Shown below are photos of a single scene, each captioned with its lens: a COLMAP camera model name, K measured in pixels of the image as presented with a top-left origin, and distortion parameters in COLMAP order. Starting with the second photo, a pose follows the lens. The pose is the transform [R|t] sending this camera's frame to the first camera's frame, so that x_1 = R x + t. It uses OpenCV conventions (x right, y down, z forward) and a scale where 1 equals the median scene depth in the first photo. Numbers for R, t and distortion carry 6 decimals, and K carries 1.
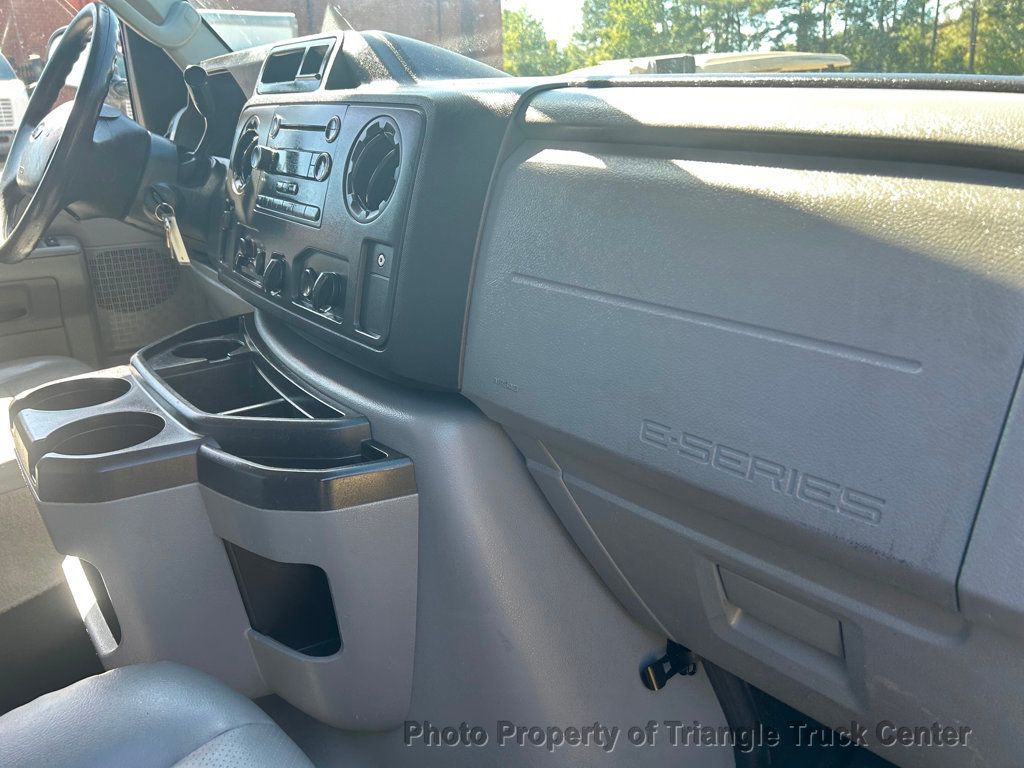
lens RADIAL K [[785.7, 0, 511.3], [0, 785.7, 386.9], [0, 0, 1]] dist [0.048142, -0.061504]
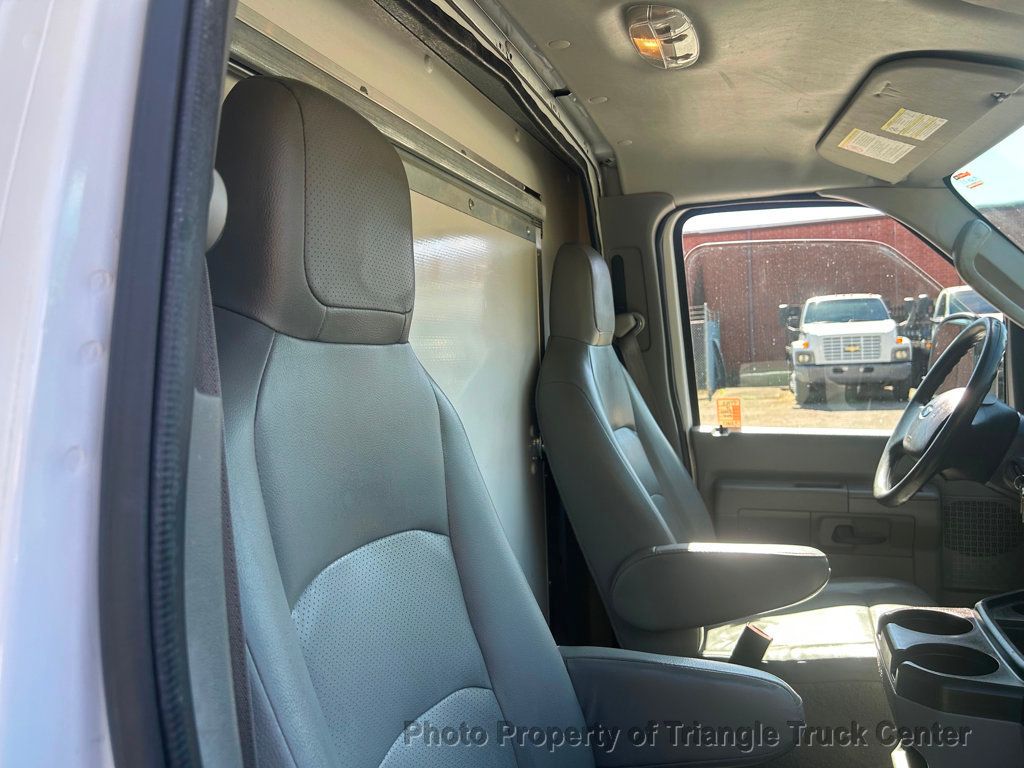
lens RADIAL K [[774.8, 0, 513.8], [0, 774.8, 380.6], [0, 0, 1]] dist [0.061635, -0.081393]
pose [[0.562655, 0.021741, -0.826406, 0.099737], [-0.253976, 0.955856, -0.147771, -0.005171], [0.786712, 0.293032, 0.543338, -0.287130]]
